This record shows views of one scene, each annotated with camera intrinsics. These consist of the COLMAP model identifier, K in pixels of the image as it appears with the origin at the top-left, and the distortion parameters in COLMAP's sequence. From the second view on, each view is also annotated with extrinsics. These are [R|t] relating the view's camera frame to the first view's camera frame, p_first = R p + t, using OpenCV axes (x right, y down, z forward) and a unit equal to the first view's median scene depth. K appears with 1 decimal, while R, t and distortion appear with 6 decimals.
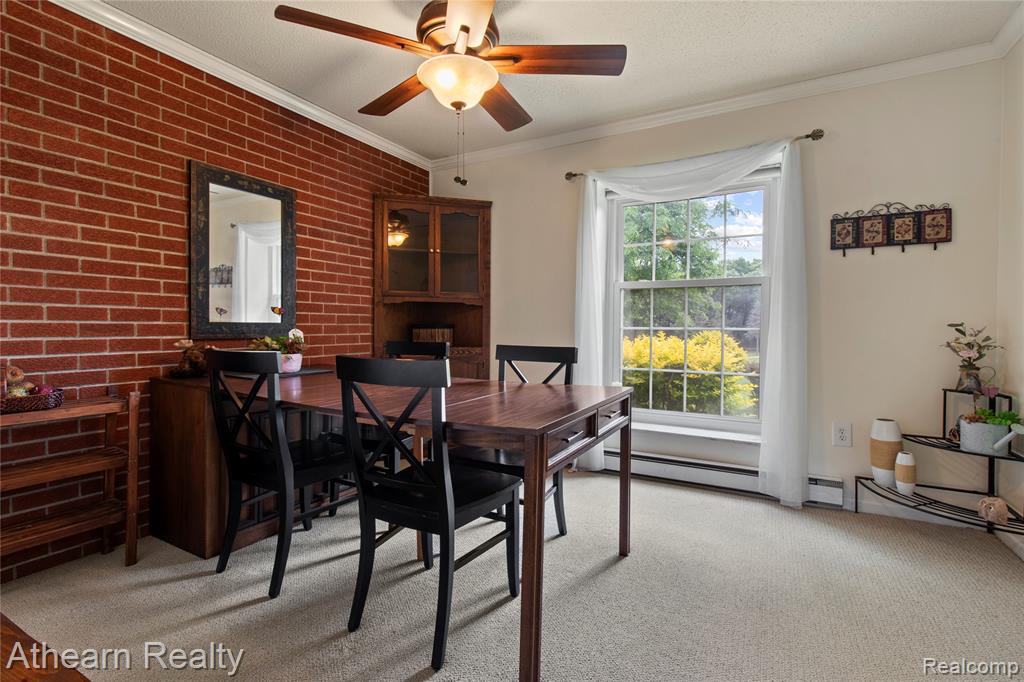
lens RADIAL K [[477.1, 0, 506.9], [0, 477.1, 330.7], [0, 0, 1]] dist [0.002337, 0.000656]
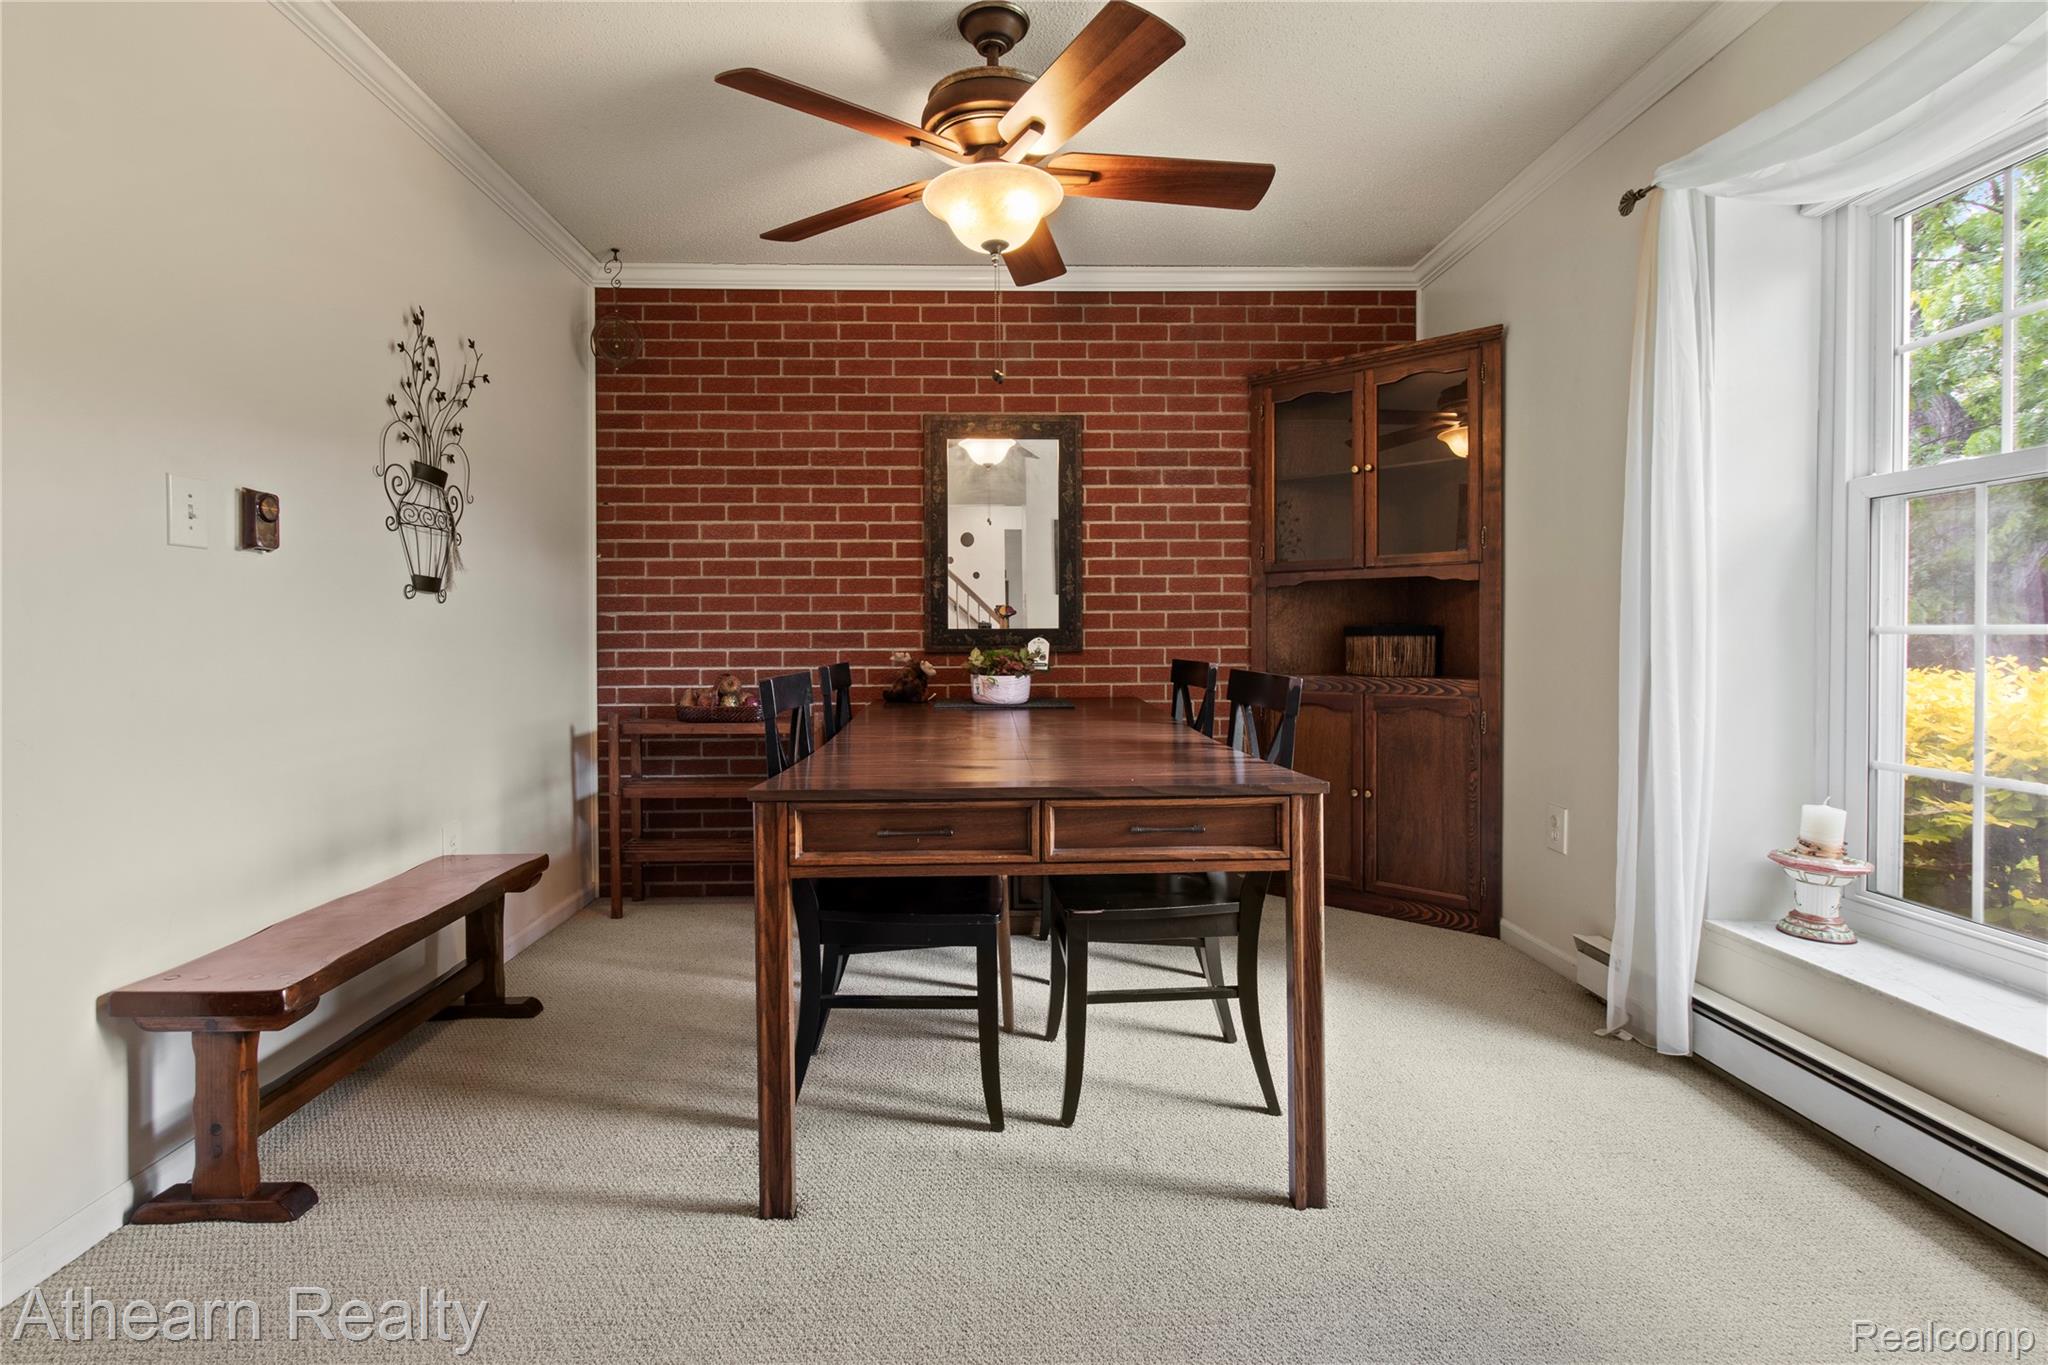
lens RADIAL K [[960.7, 0, 1009.9], [0, 960.7, 639.5], [0, 0, 1]] dist [0.000519, 0.000261]
pose [[0.512826, -0.007987, -0.858456, 0.518755], [-0.000387, 0.999954, -0.009535, 0.008812], [0.858493, 0.005222, 0.512799, 0.246347]]
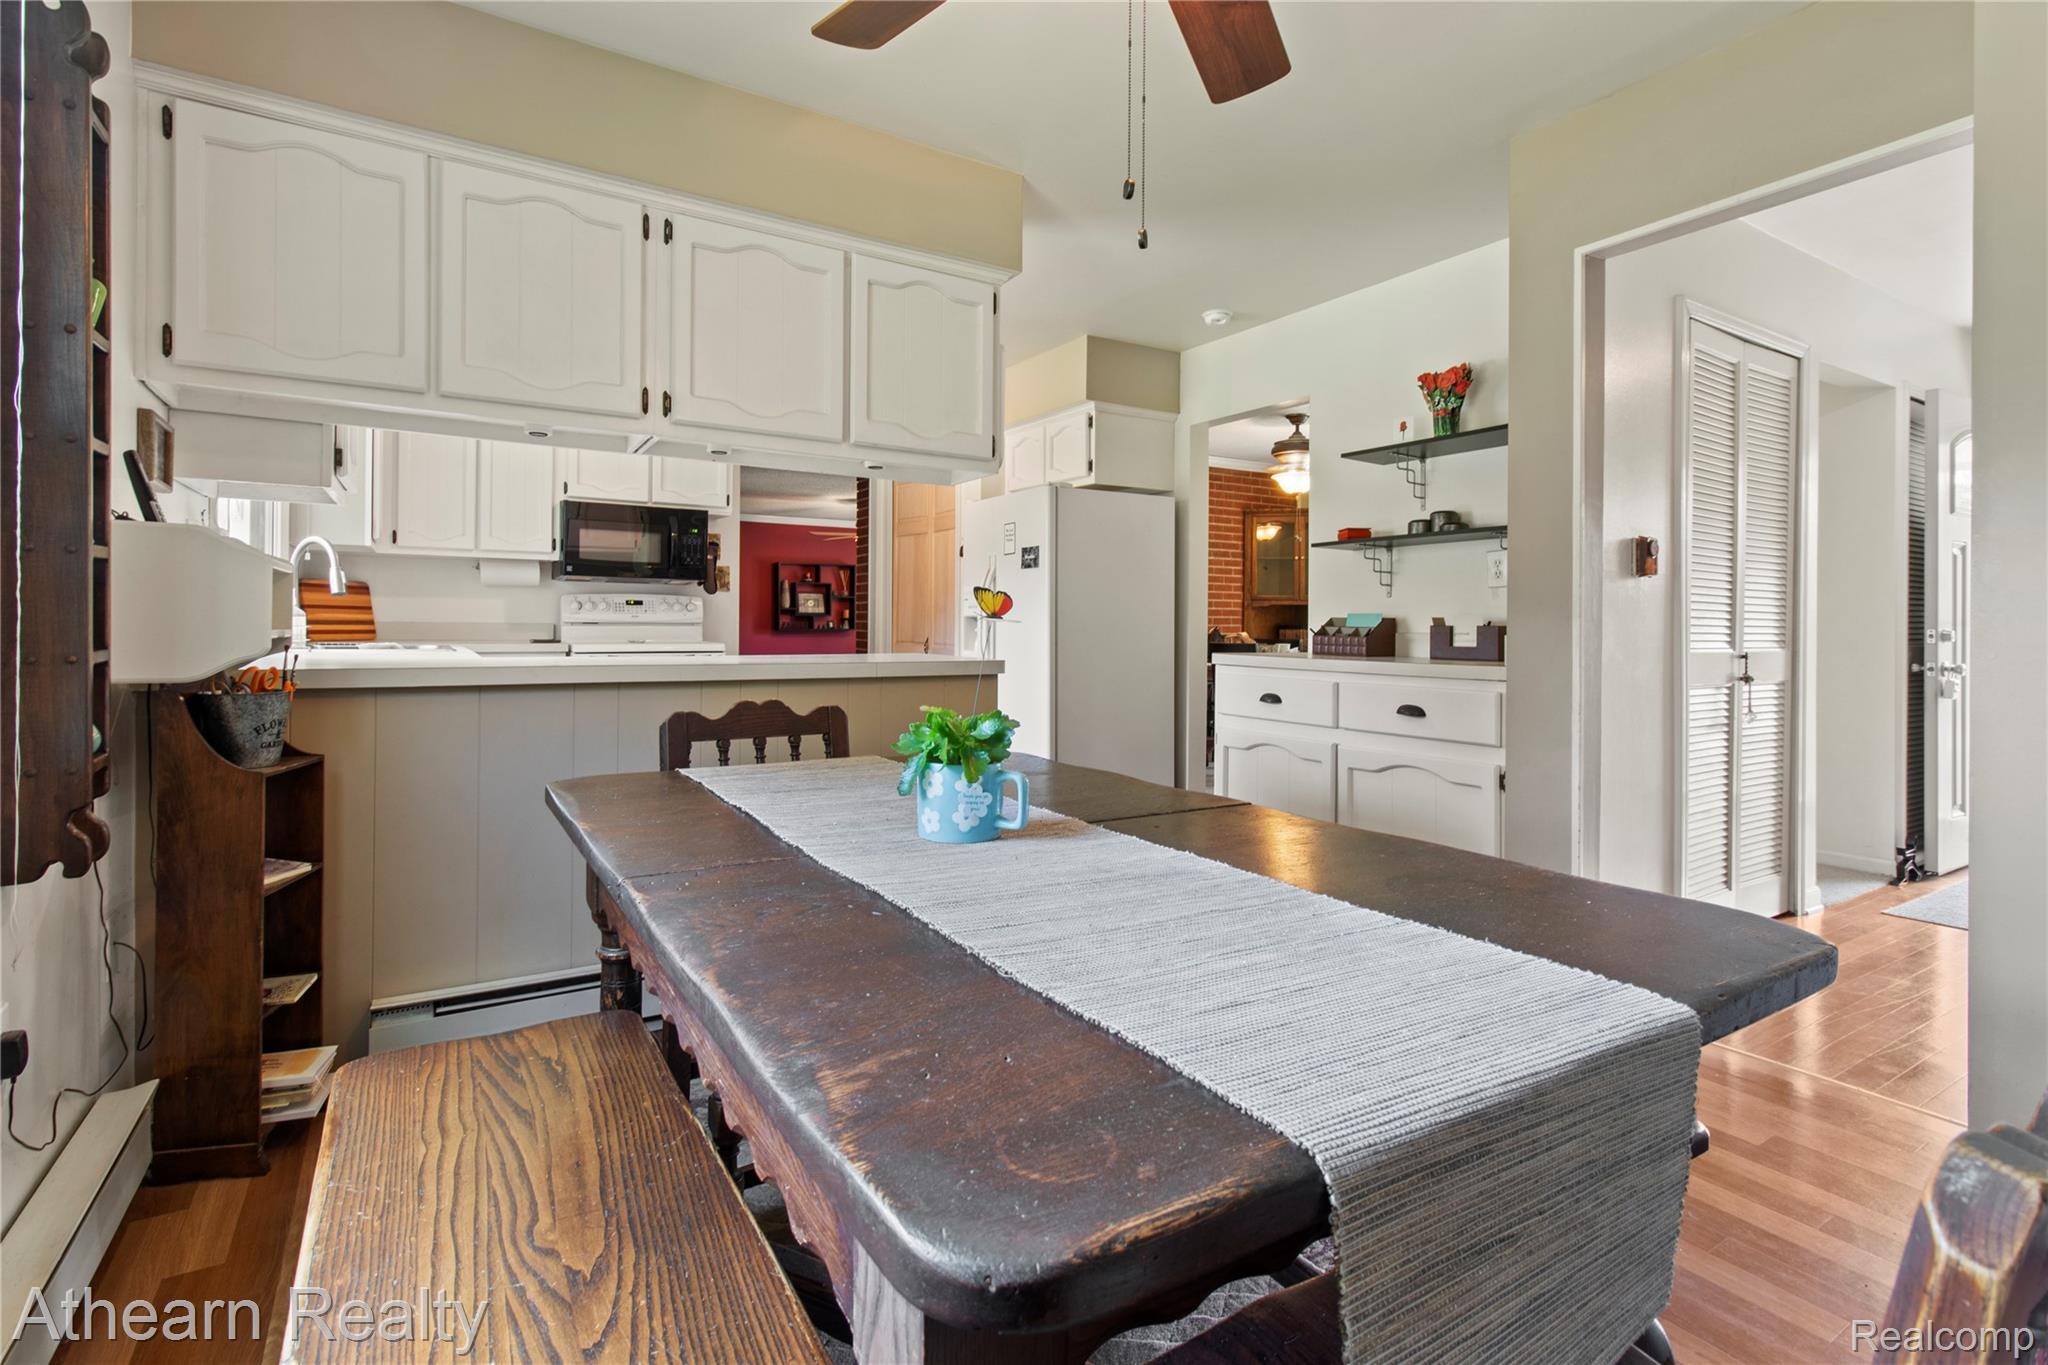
lens RADIAL K [[960.6, 0, 1023.6], [0, 960.6, 629.2], [0, 0, 1]] dist [0.003178, 0.000535]
pose [[0.878926, 0.001495, -0.476955, 0.375526], [-0.005286, 0.999964, -0.006608, 0.014414], [0.476928, 0.008329, 0.878903, -1.348065]]
